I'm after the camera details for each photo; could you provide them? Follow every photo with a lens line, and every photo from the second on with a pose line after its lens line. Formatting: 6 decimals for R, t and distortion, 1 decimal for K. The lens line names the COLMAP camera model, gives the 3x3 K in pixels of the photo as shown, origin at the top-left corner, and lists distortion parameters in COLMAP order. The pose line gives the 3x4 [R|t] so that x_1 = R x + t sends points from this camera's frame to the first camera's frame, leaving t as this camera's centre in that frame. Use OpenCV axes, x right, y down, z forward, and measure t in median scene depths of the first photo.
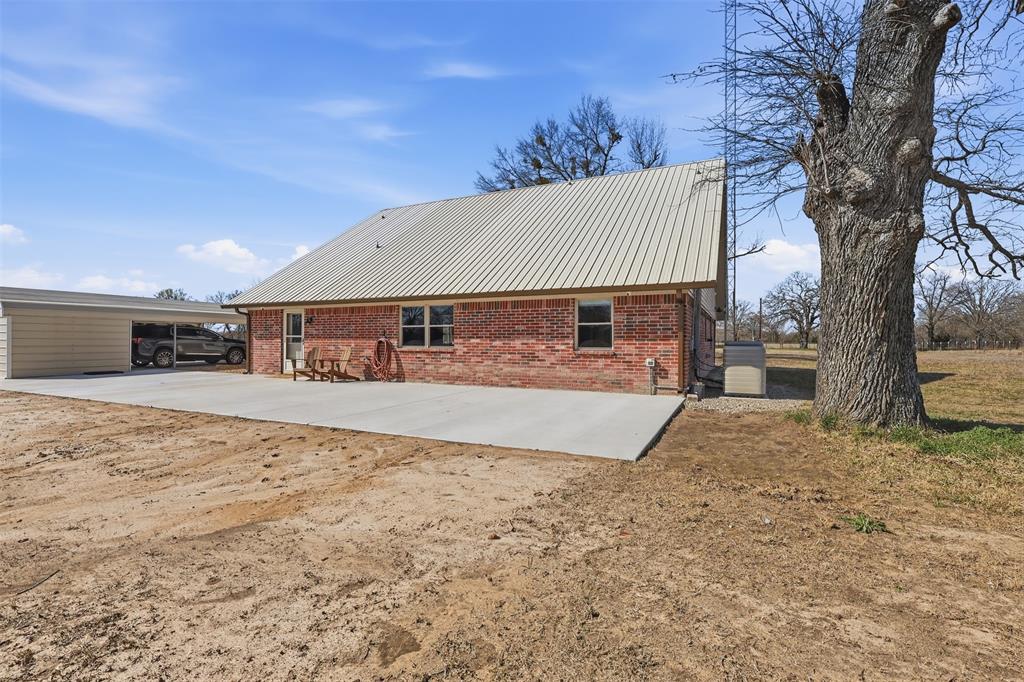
lens RADIAL K [[478.6, 0, 510.1], [0, 478.6, 343.3], [0, 0, 1]] dist [-0.001271, 0.000330]
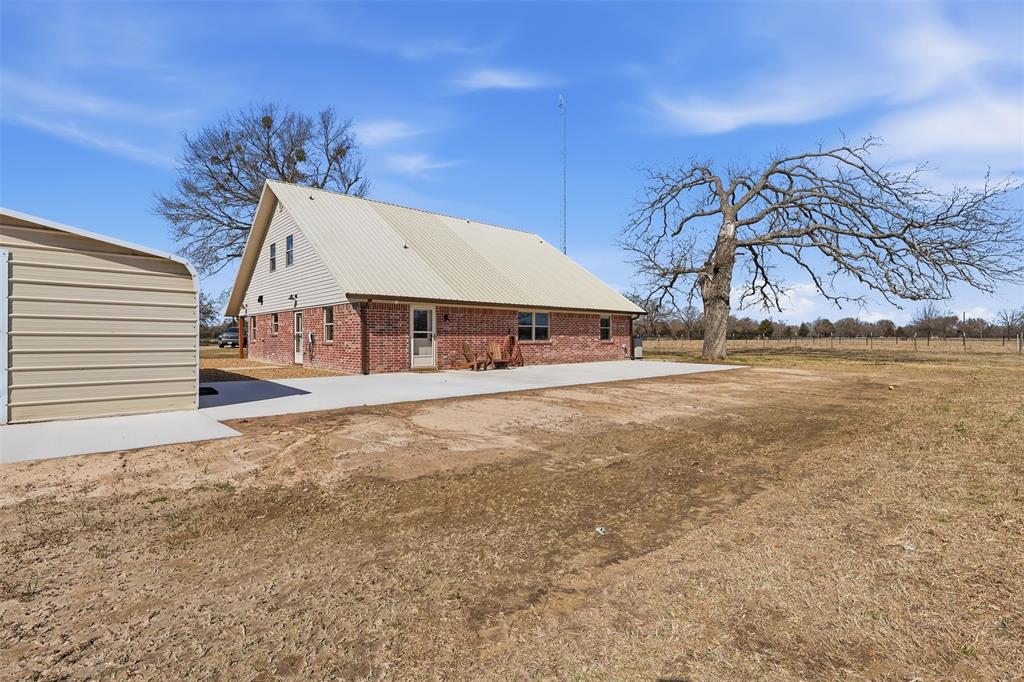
lens RADIAL K [[478.6, 0, 508.7], [0, 478.6, 338.3], [0, 0, 1]] dist [-0.001271, 0.000330]
pose [[0.374537, -0.005816, 0.927194, -1.529748], [0.004569, 0.999980, 0.004427, -0.006018], [-0.927201, 0.002578, 0.374556, 0.514433]]
